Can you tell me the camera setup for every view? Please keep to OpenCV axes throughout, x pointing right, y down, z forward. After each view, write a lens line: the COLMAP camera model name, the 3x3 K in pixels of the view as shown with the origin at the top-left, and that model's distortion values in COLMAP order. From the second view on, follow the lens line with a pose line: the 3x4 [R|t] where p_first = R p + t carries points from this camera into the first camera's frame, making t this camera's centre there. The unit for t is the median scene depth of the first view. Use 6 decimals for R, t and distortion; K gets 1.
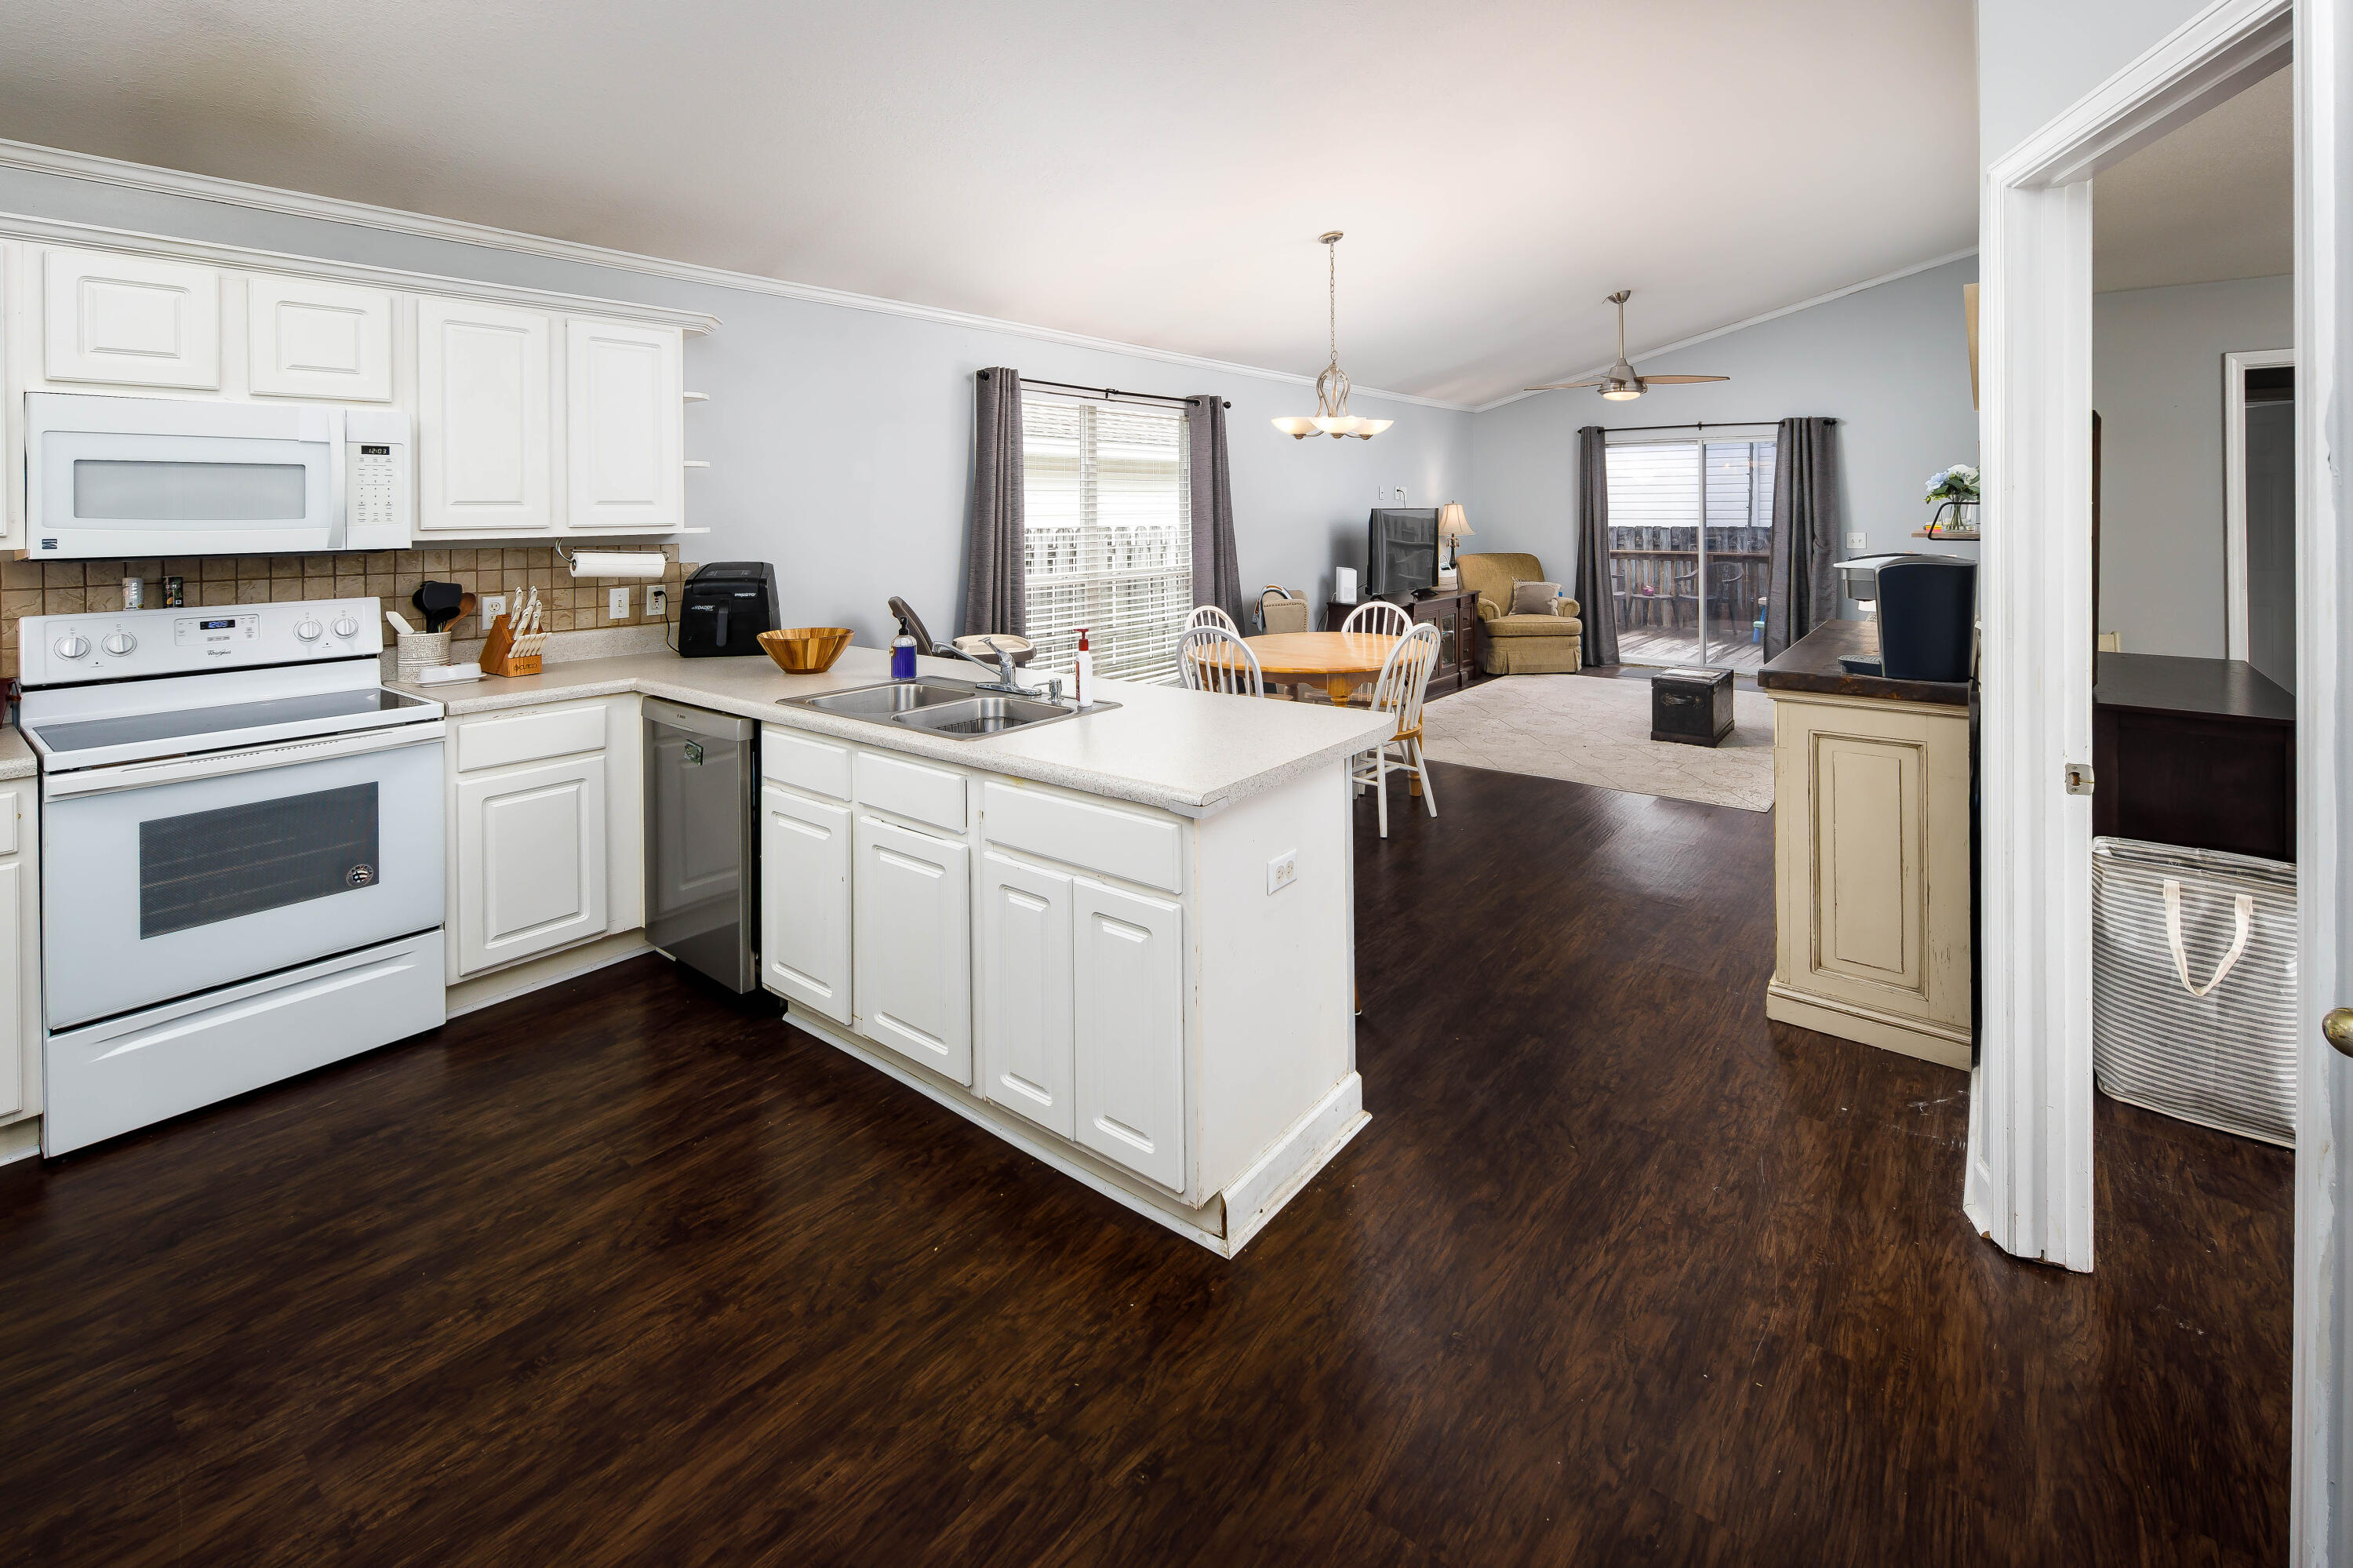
lens RADIAL K [[1040.1, 0, 1155.3], [0, 1040.1, 524.0], [0, 0, 1]] dist [0.009803, 0.000390]
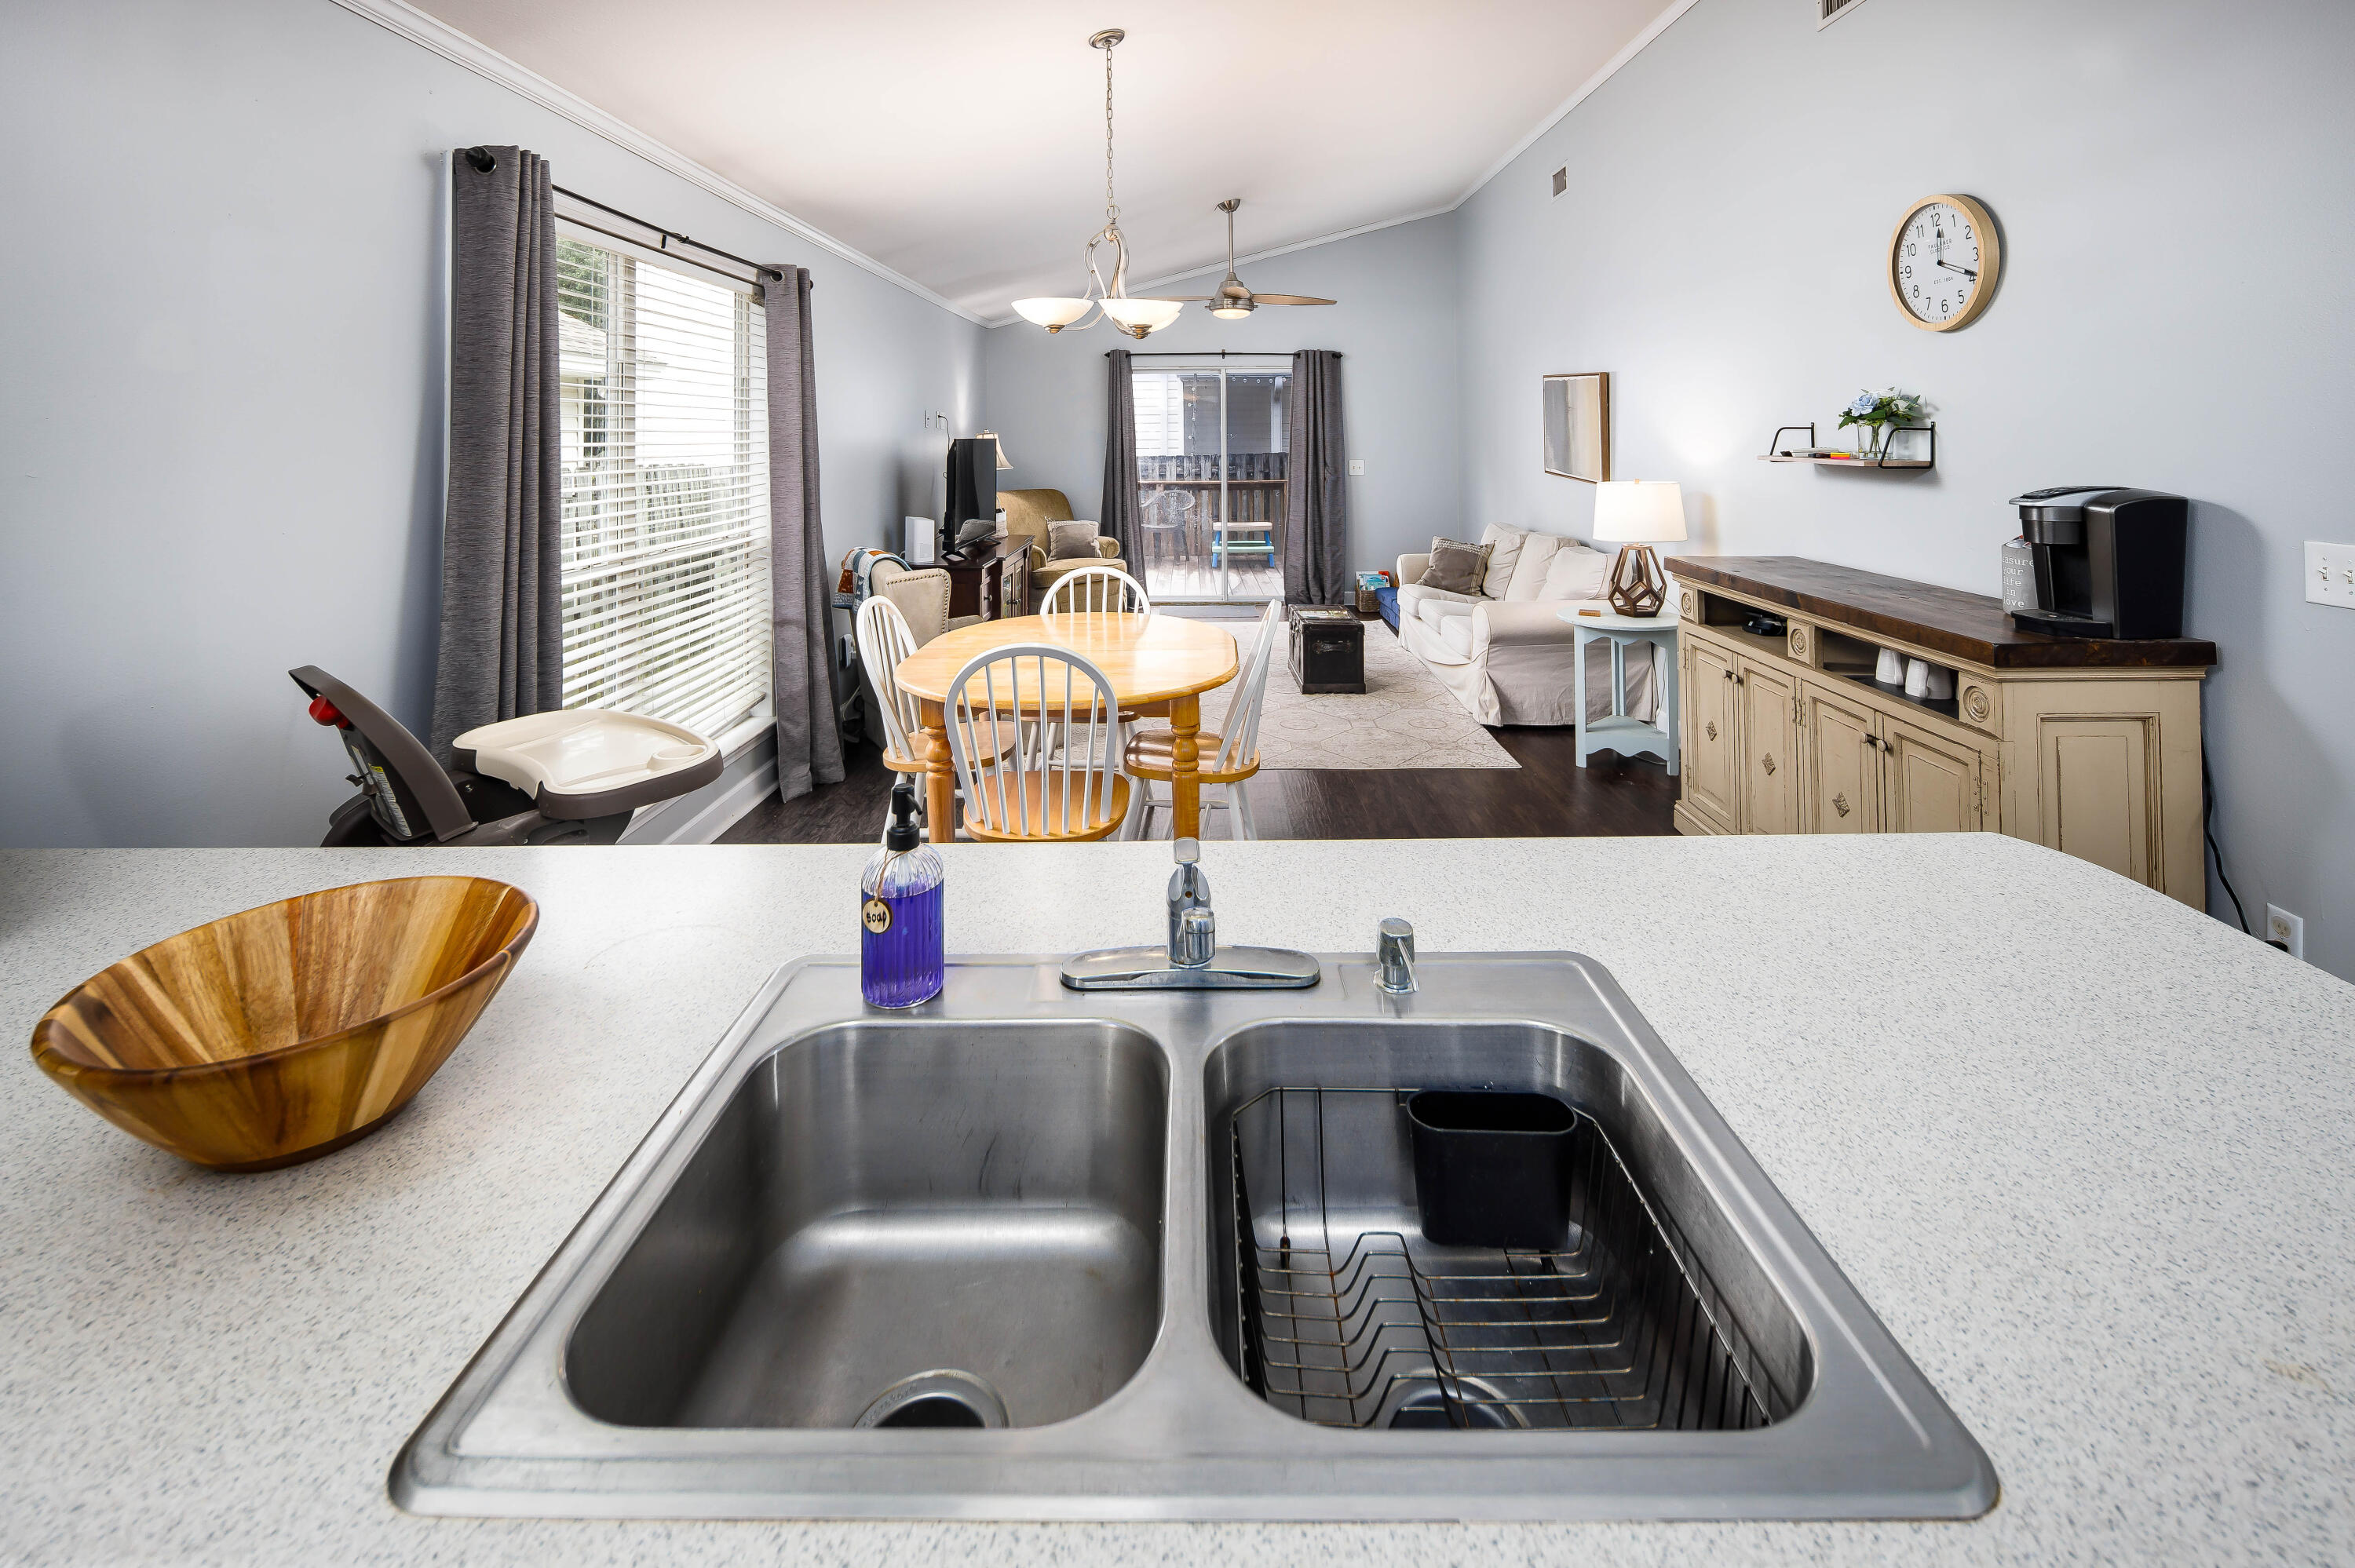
lens RADIAL K [[1040.8, 0, 1180.5], [0, 1040.8, 441.6], [0, 0, 1]] dist [0.009803, 0.000390]
pose [[0.786710, -0.006488, 0.617289, -0.122234], [0.014560, 0.999862, -0.008047, -0.004051], [-0.617151, 0.015318, 0.786696, 0.255983]]
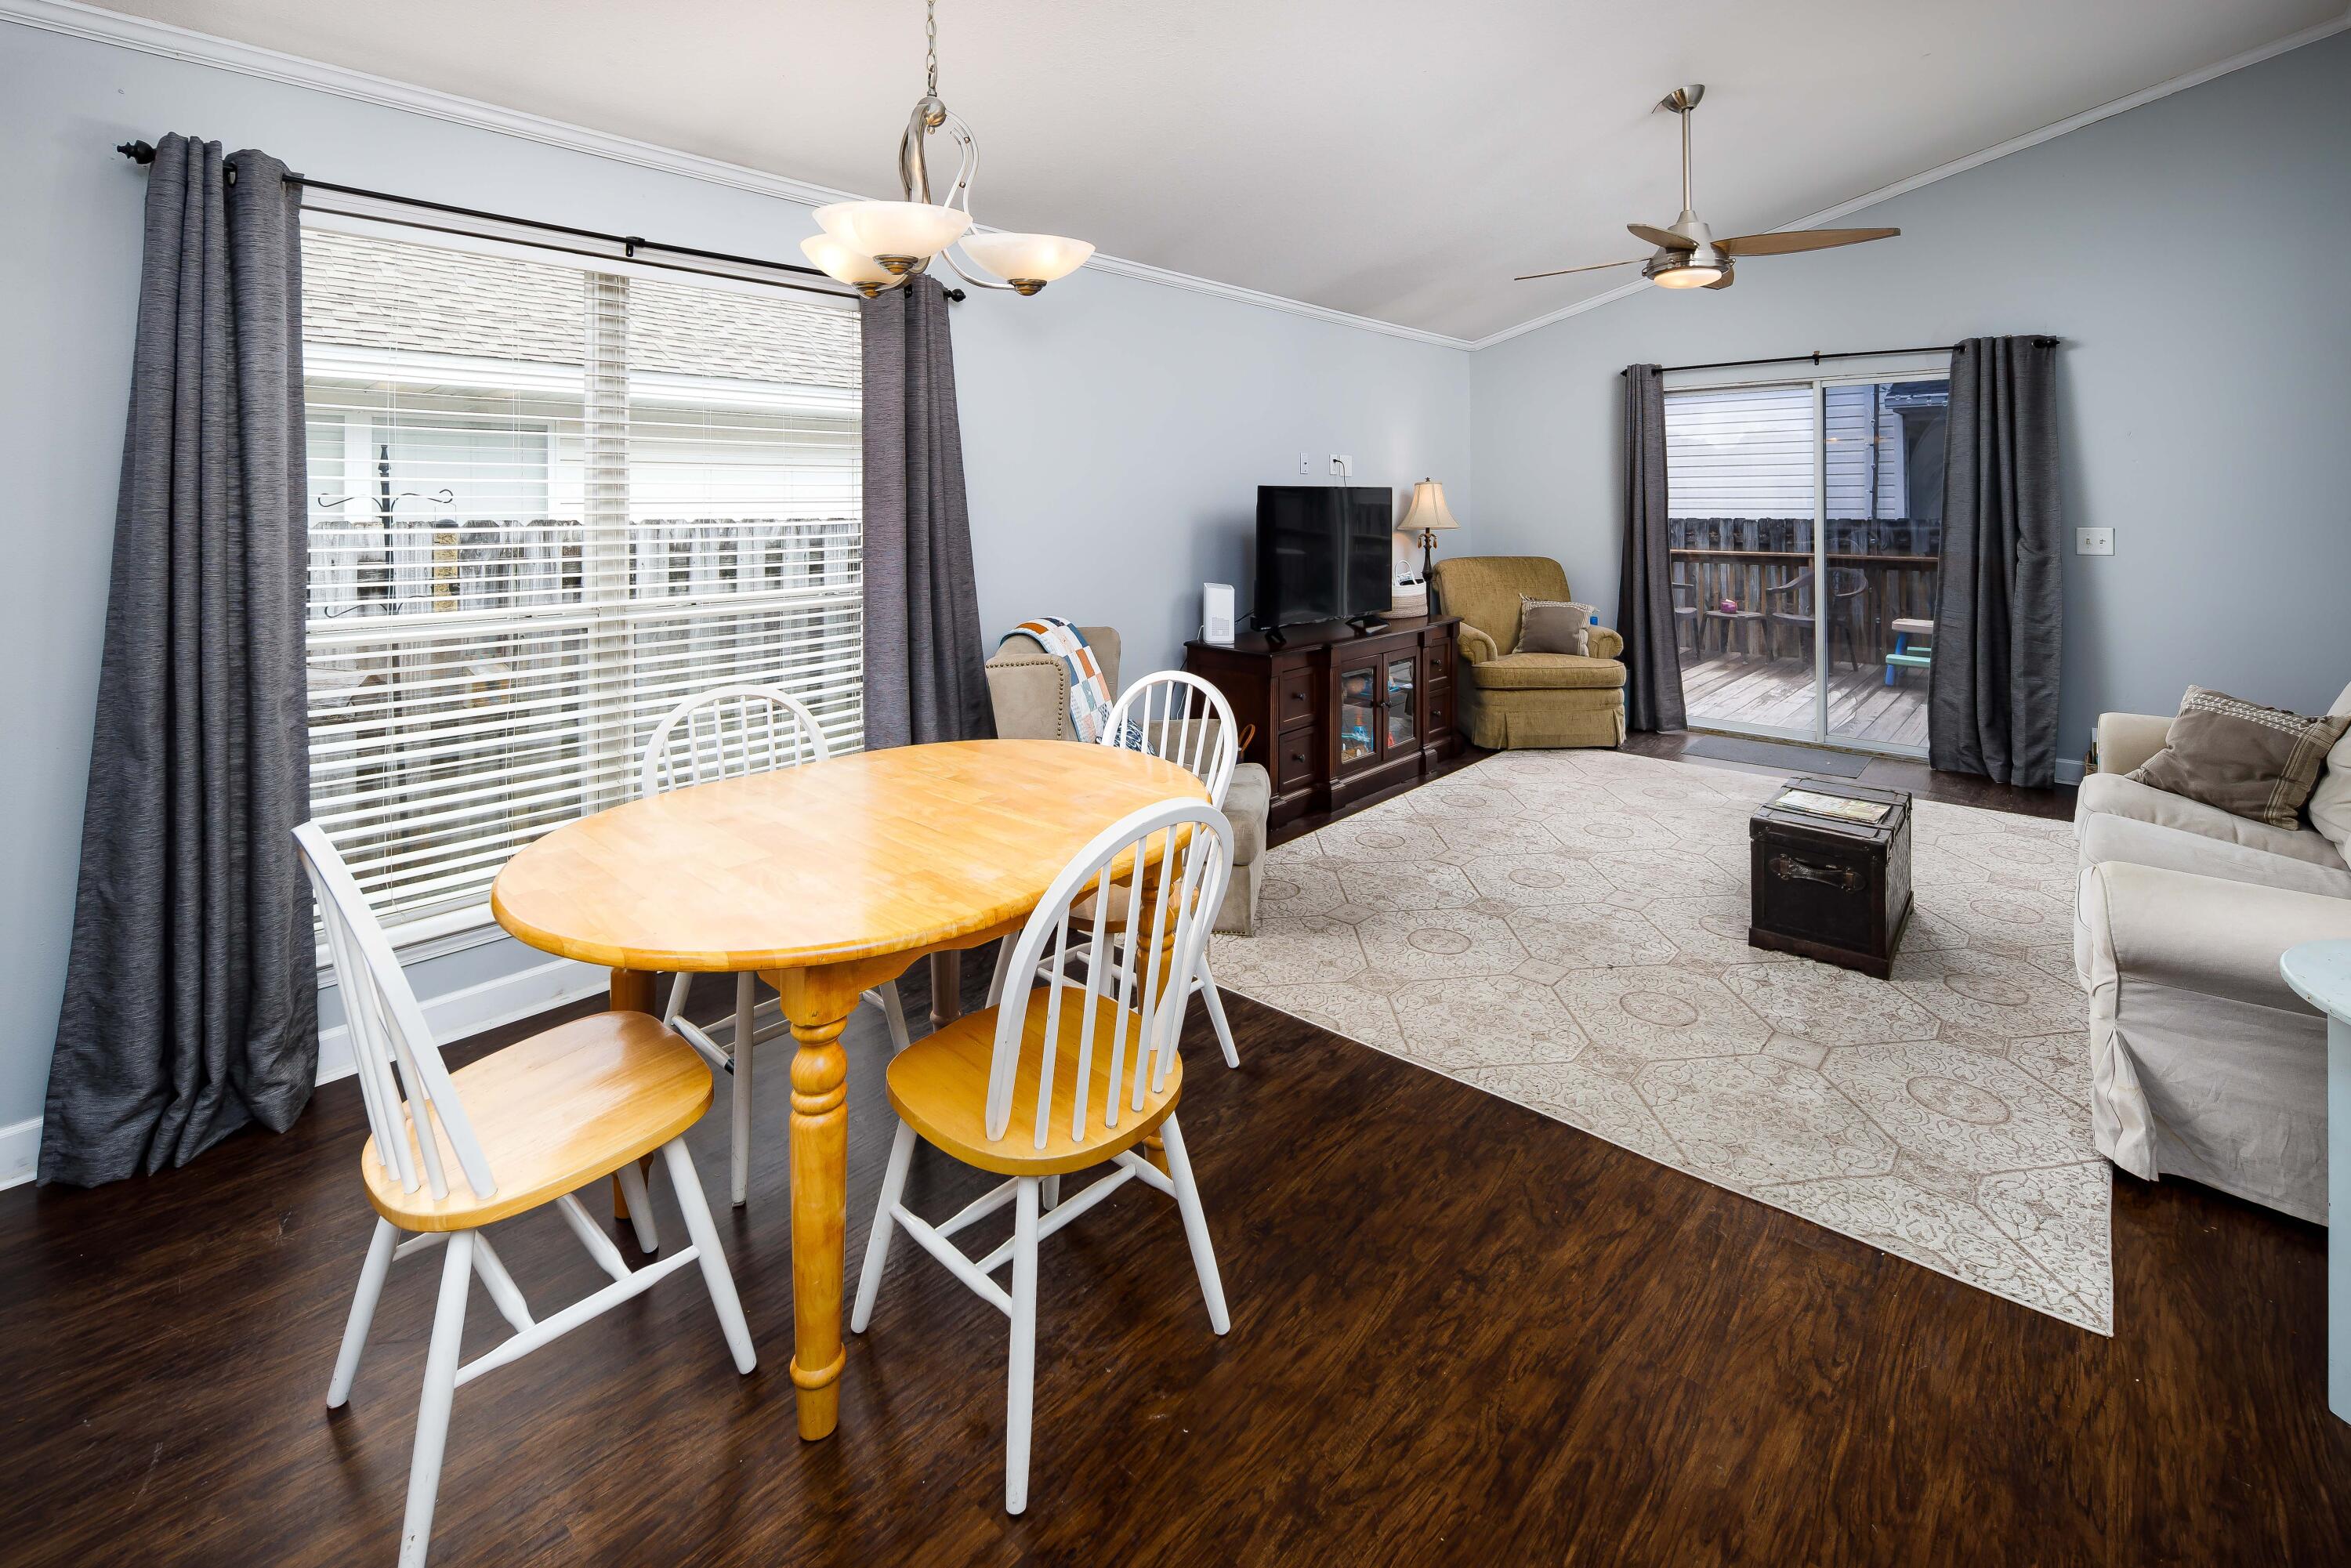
lens RADIAL K [[1039.2, 0, 1155.5], [0, 1039.2, 512.1], [0, 0, 1]] dist [0.009803, 0.000390]
pose [[0.998497, 0.000657, -0.054810, 0.158861], [-0.000902, 0.999990, -0.004446, 0.002483], [0.054806, 0.004489, 0.998487, 0.351796]]
